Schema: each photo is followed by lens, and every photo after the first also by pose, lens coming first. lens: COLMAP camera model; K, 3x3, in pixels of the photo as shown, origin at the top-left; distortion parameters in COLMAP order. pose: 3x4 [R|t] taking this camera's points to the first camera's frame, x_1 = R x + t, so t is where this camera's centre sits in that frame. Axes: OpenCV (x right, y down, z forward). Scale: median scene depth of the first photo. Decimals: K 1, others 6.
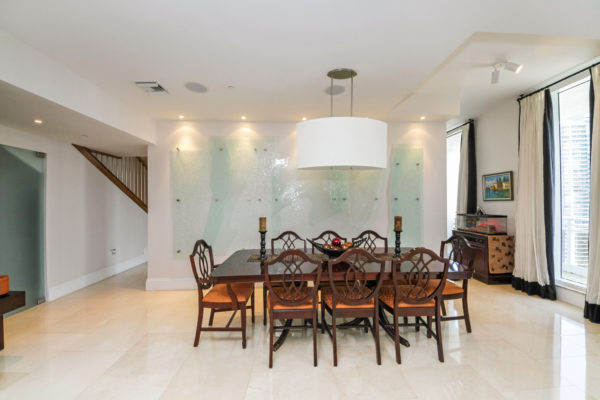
lens RADIAL K [[219.9, 0, 297.6], [0, 219.9, 201.2], [0, 0, 1]] dist [0.030535, -0.015988]
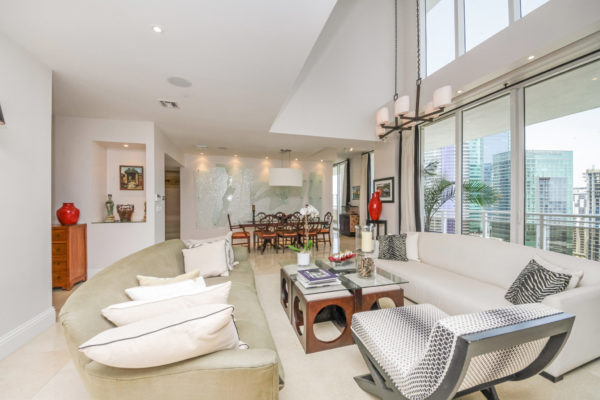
lens RADIAL K [[219.9, 0, 297.6], [0, 219.9, 201.2], [0, 0, 1]] dist [0.030535, -0.015988]
pose [[0.962512, 0.006398, 0.271163, -0.230692], [-0.007803, 0.999961, 0.004101, 0.012897], [-0.271126, -0.006063, 0.962525, -0.954806]]
